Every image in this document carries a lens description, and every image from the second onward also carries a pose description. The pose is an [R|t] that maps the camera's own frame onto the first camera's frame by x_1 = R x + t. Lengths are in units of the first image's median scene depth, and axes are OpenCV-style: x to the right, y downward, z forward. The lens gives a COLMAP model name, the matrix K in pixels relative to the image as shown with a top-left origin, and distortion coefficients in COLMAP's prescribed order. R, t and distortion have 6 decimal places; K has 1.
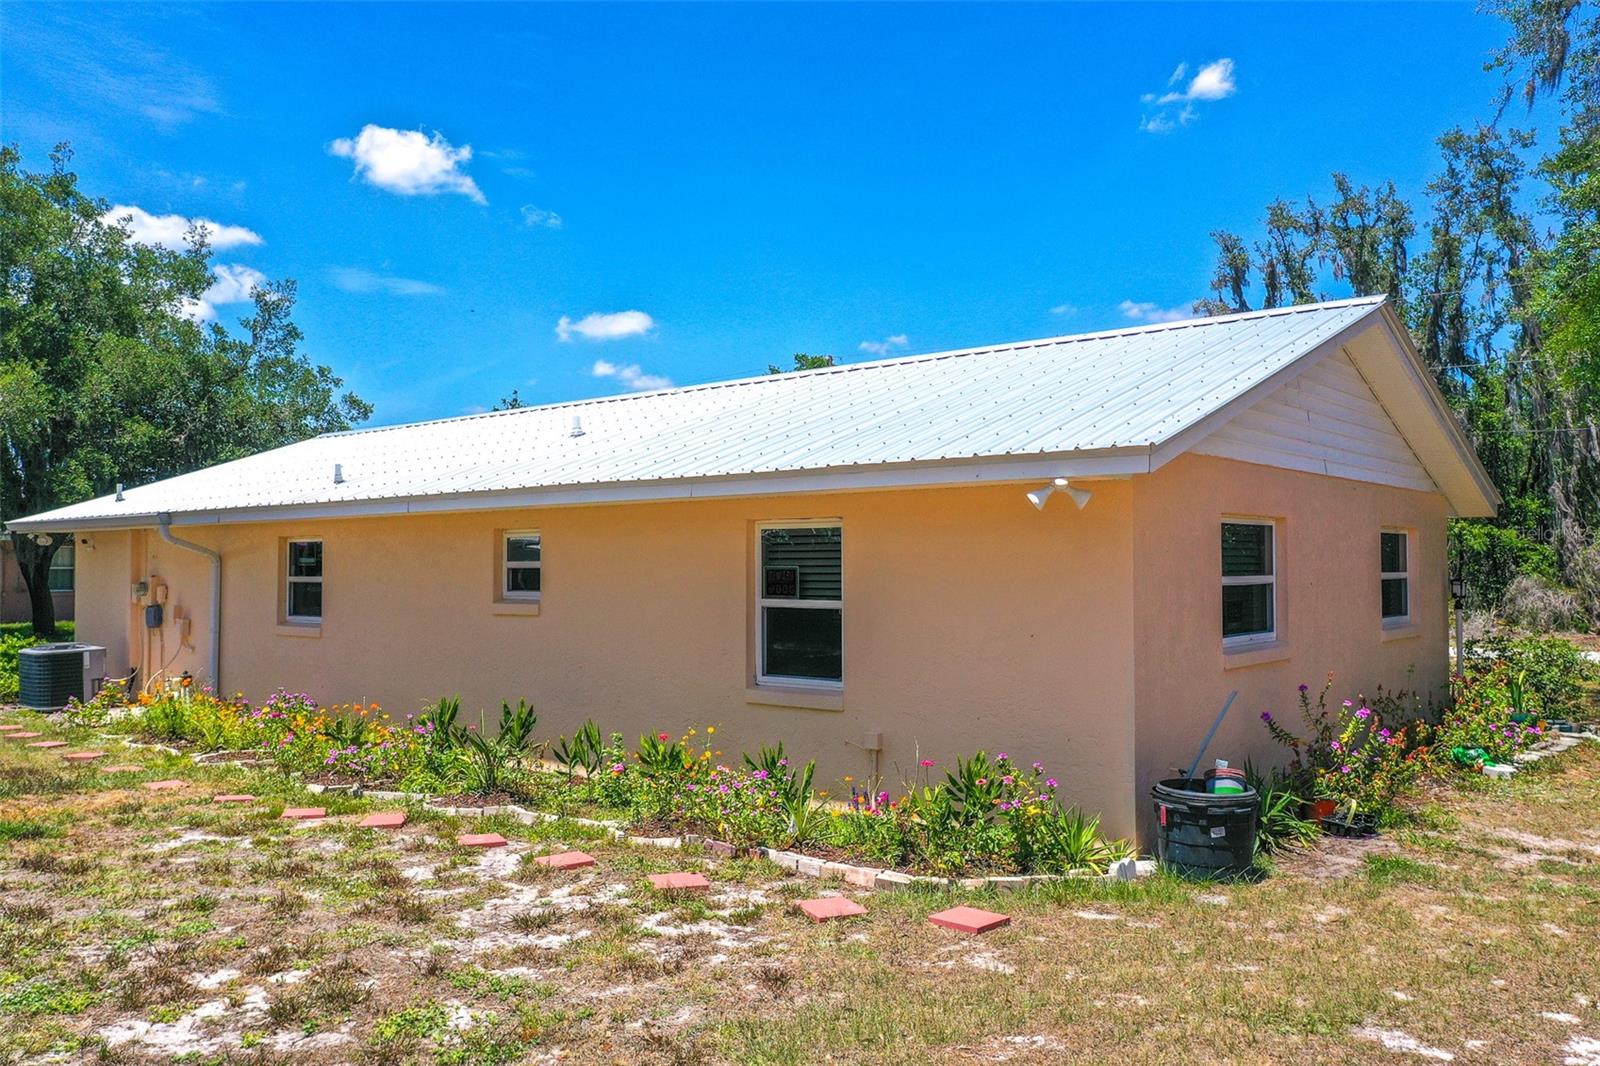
lens RADIAL K [[1271.4, 0, 797.3], [0, 1271.4, 531.9], [0, 0, 1]] dist [0.004963, -0.001824]
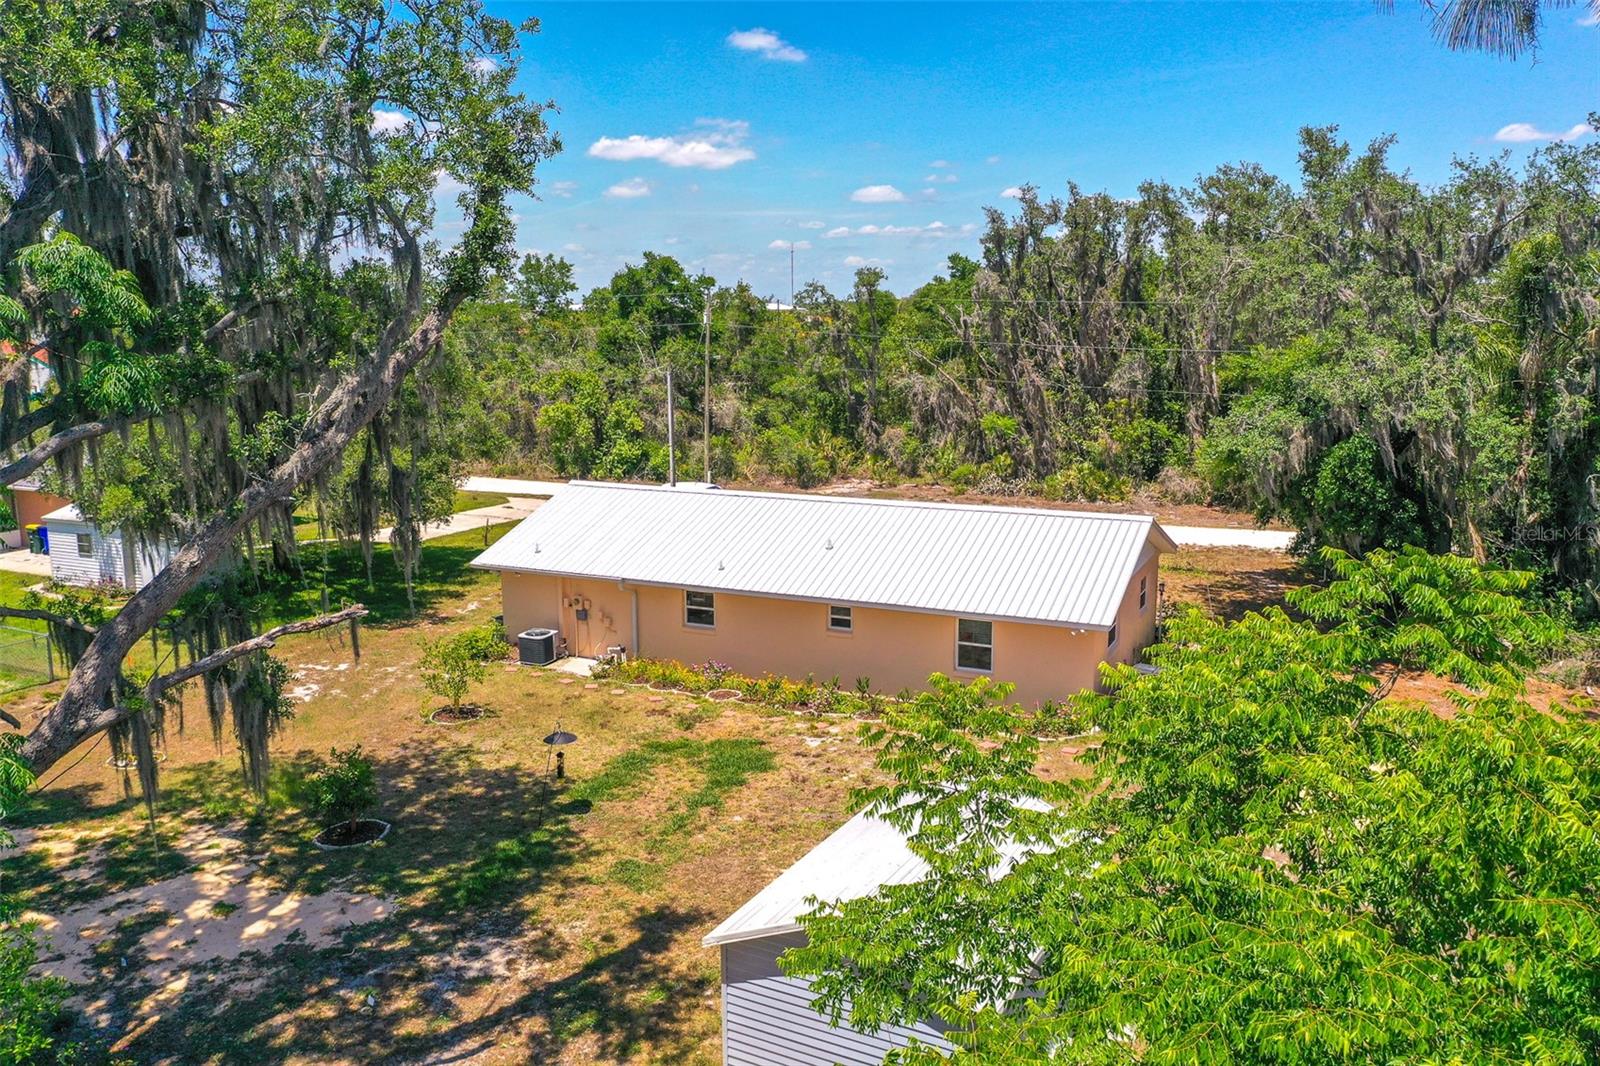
lens RADIAL K [[1271.4, 0, 797.3], [0, 1271.4, 531.9], [0, 0, 1]] dist [0.004963, -0.001824]
pose [[0.968430, -0.042631, 0.245615, -0.927476], [-0.007223, 0.980056, 0.198589, -0.654226], [-0.249182, -0.194094, 0.948808, -1.385400]]
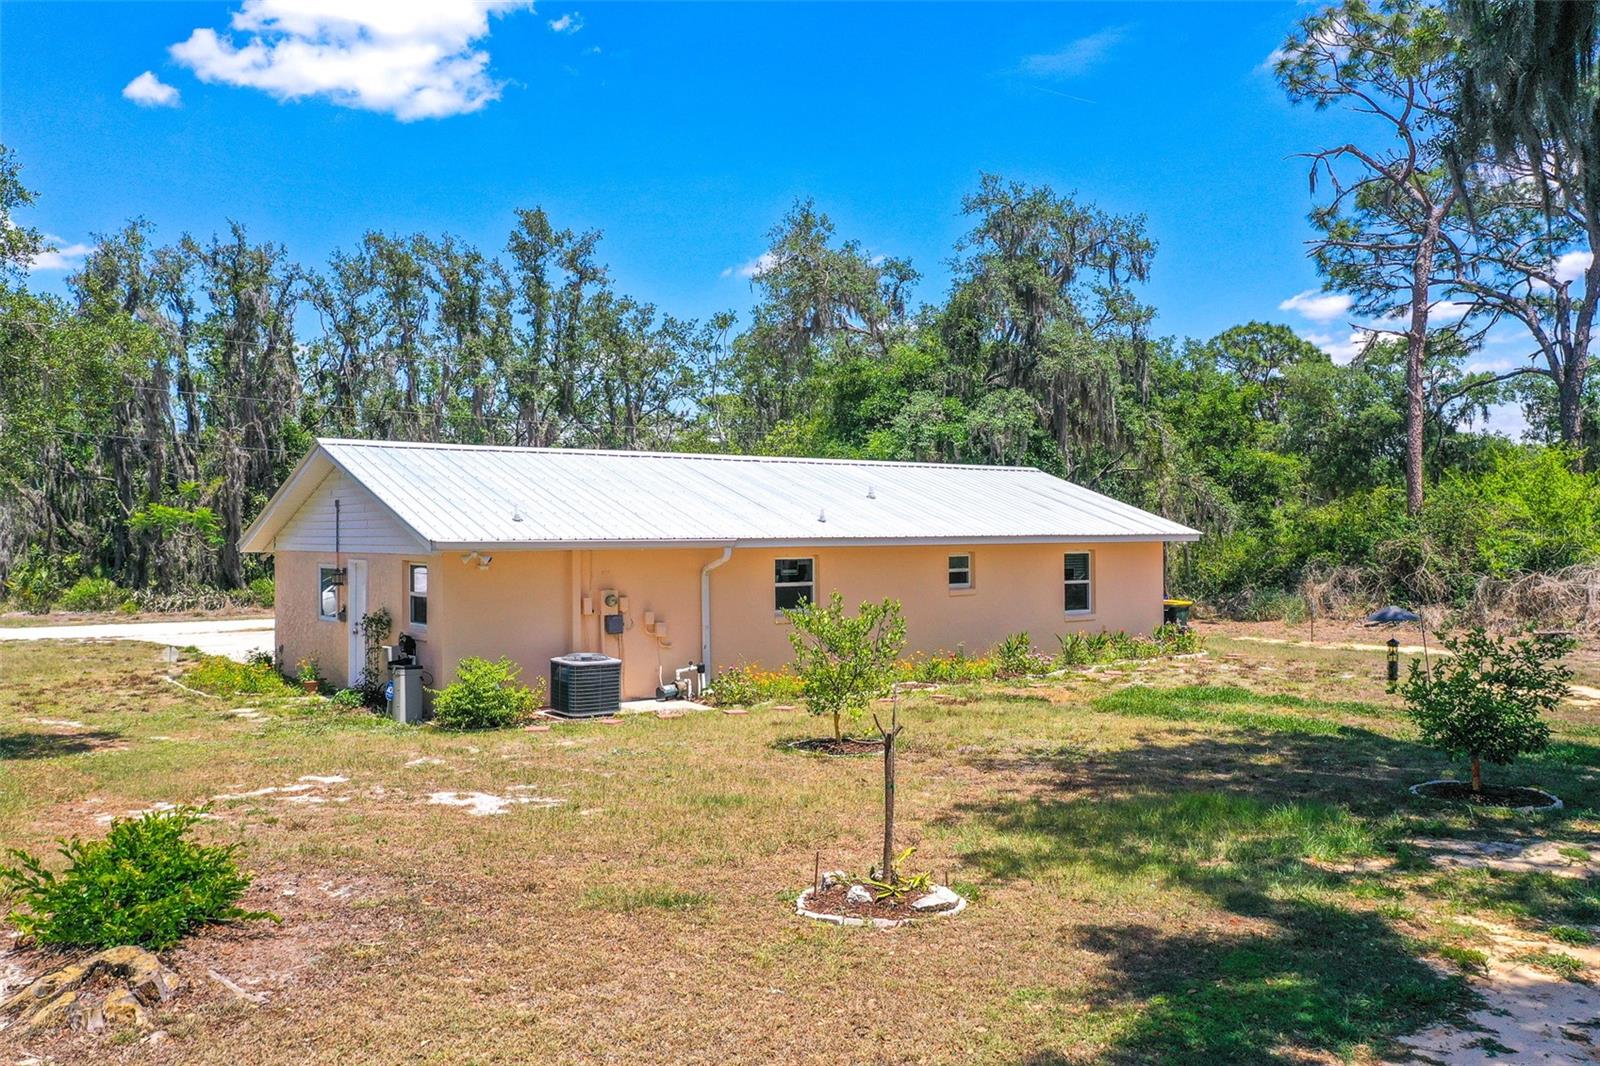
lens RADIAL K [[1271.4, 0, 797.3], [0, 1271.4, 531.9], [0, 0, 1]] dist [0.004963, -0.001824]
pose [[0.230457, 0.002072, 0.973080, -2.190902], [-0.019317, 0.999810, 0.002446, -0.032807], [-0.972891, -0.019361, 0.230454, 0.790865]]
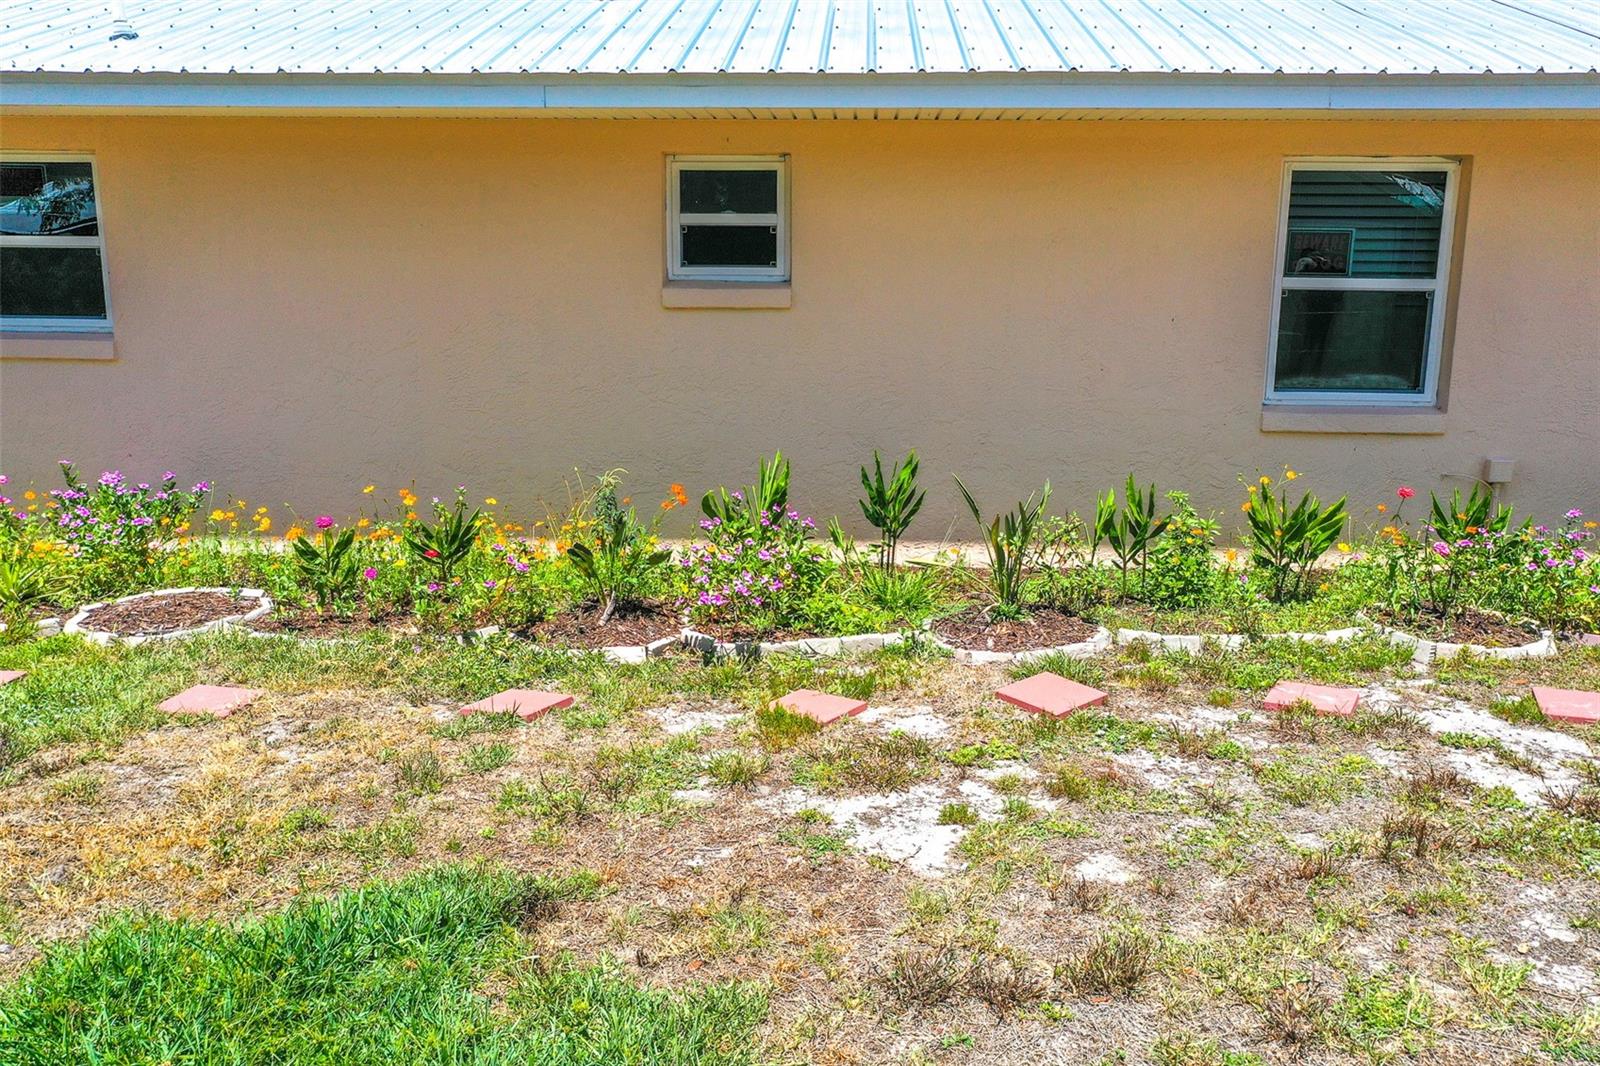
lens RADIAL K [[1389.8, 0, 827.9], [0, 1389.8, 534.0], [0, 0, 1]] dist [0.048656, 0.001623]
pose [[0.808919, -0.117271, 0.576106, -0.560014], [-0.027263, 0.971368, 0.236011, 0.013747], [-0.587288, -0.206620, 0.782560, 0.449708]]
